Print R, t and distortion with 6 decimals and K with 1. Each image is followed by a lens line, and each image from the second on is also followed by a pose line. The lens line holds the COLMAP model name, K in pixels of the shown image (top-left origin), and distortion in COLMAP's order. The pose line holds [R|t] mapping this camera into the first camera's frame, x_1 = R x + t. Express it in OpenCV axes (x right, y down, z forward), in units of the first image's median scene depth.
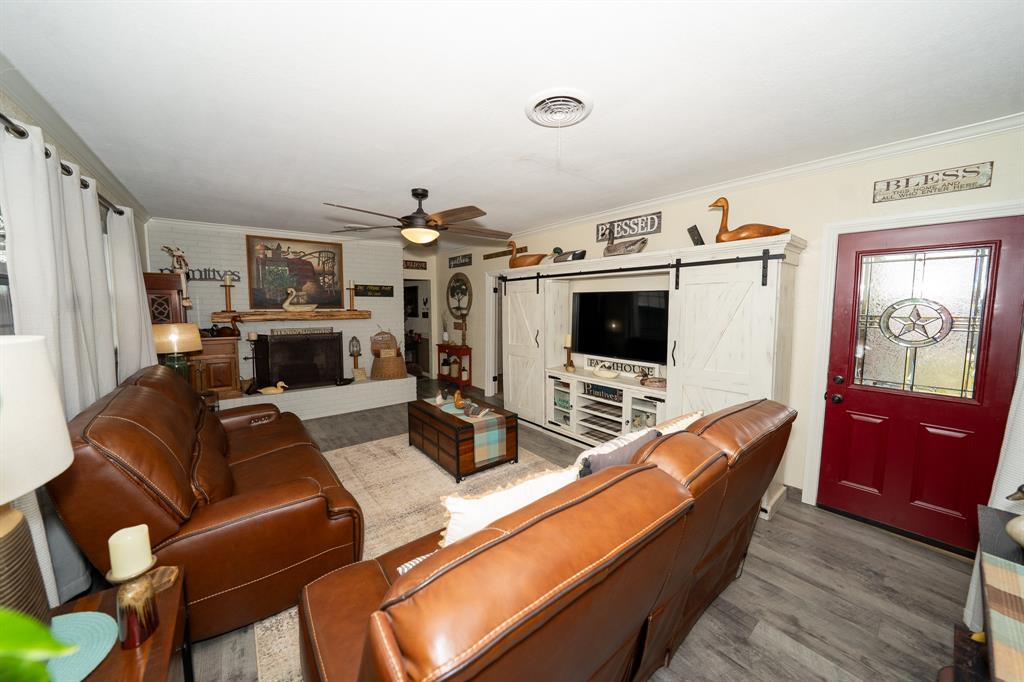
lens RADIAL K [[355.7, 0, 514.6], [0, 355.7, 335.1], [0, 0, 1]] dist [-0.031277, 0.006860]
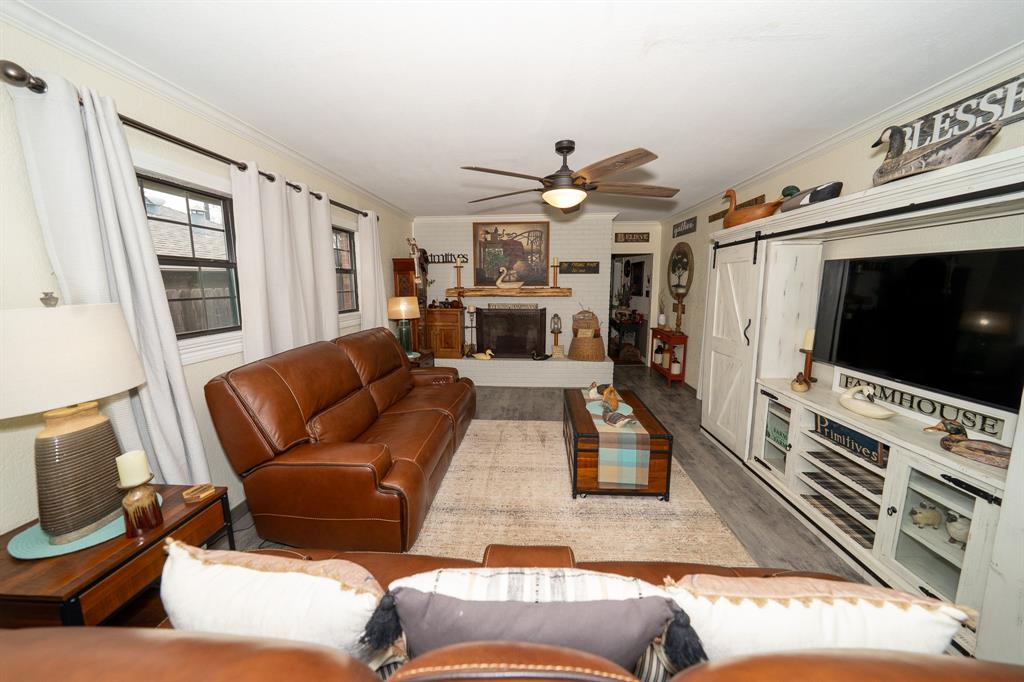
lens RADIAL K [[355.7, 0, 514.6], [0, 355.7, 335.1], [0, 0, 1]] dist [-0.031277, 0.006860]
pose [[0.740246, 0.092772, -0.665905, 0.181654], [-0.051780, 0.995359, 0.081110, -0.015441], [0.670339, -0.025561, 0.741615, 0.219418]]
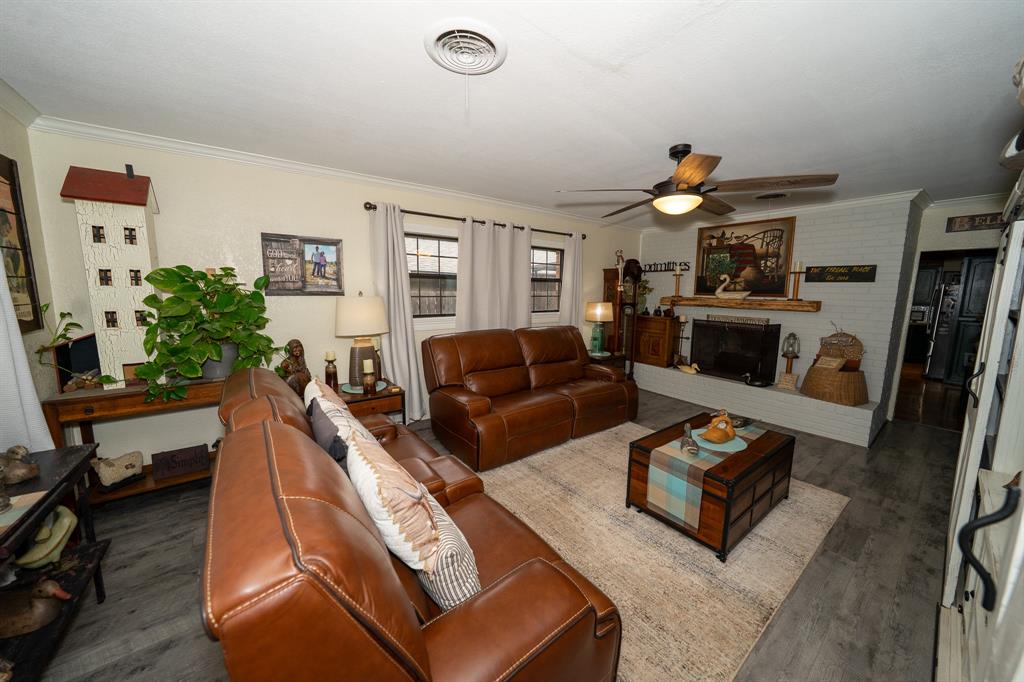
lens RADIAL K [[355.7, 0, 514.6], [0, 355.7, 335.1], [0, 0, 1]] dist [-0.031277, 0.006860]
pose [[-0.025625, 0.124956, -0.991831, 0.439926], [-0.095469, 0.987316, 0.126854, -0.040836], [0.995102, 0.097940, -0.013370, 0.513376]]
